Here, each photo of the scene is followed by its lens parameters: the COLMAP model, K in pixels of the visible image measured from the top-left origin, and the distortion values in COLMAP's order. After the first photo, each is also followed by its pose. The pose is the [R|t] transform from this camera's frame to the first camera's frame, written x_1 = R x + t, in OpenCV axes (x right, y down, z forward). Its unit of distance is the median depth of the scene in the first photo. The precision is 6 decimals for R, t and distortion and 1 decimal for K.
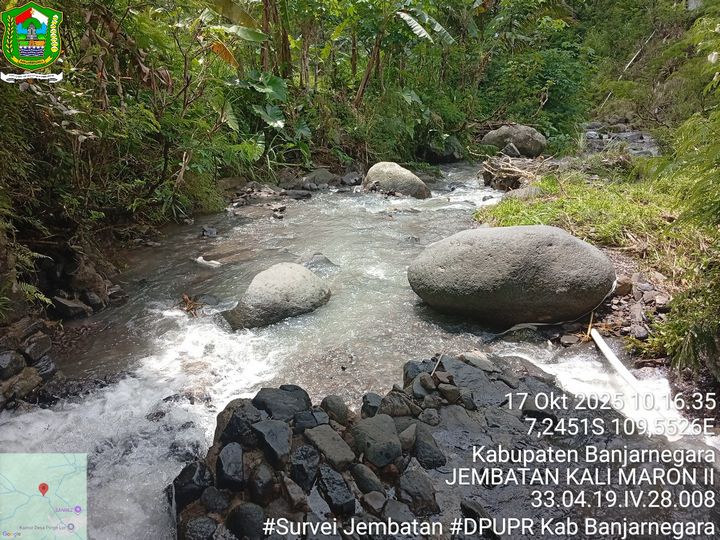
lens RADIAL K [[549.4, 0, 356.8], [0, 549.4, 271.2], [0, 0, 1]] dist [0.110842, -0.235324]
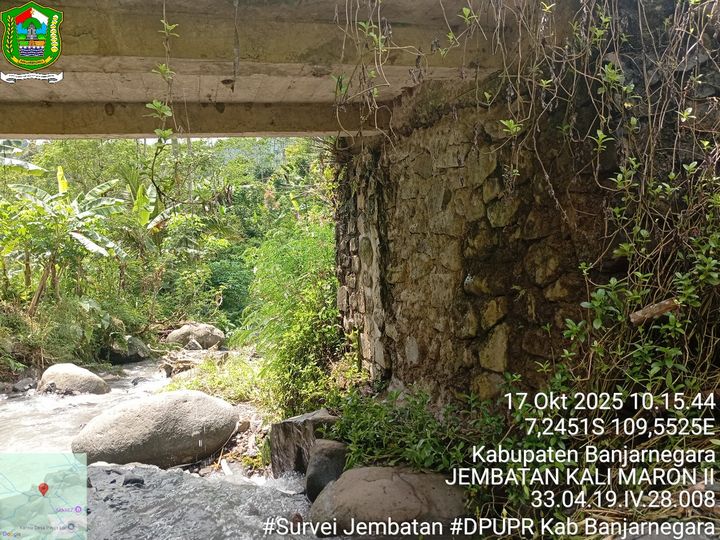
lens RADIAL K [[549.4, 0, 356.8], [0, 549.4, 271.2], [0, 0, 1]] dist [0.110842, -0.235324]
pose [[0.868579, -0.021035, 0.495104, 0.020992], [0.193660, 0.934056, -0.300060, 0.056937], [-0.456143, 0.356508, 0.815375, -0.156304]]
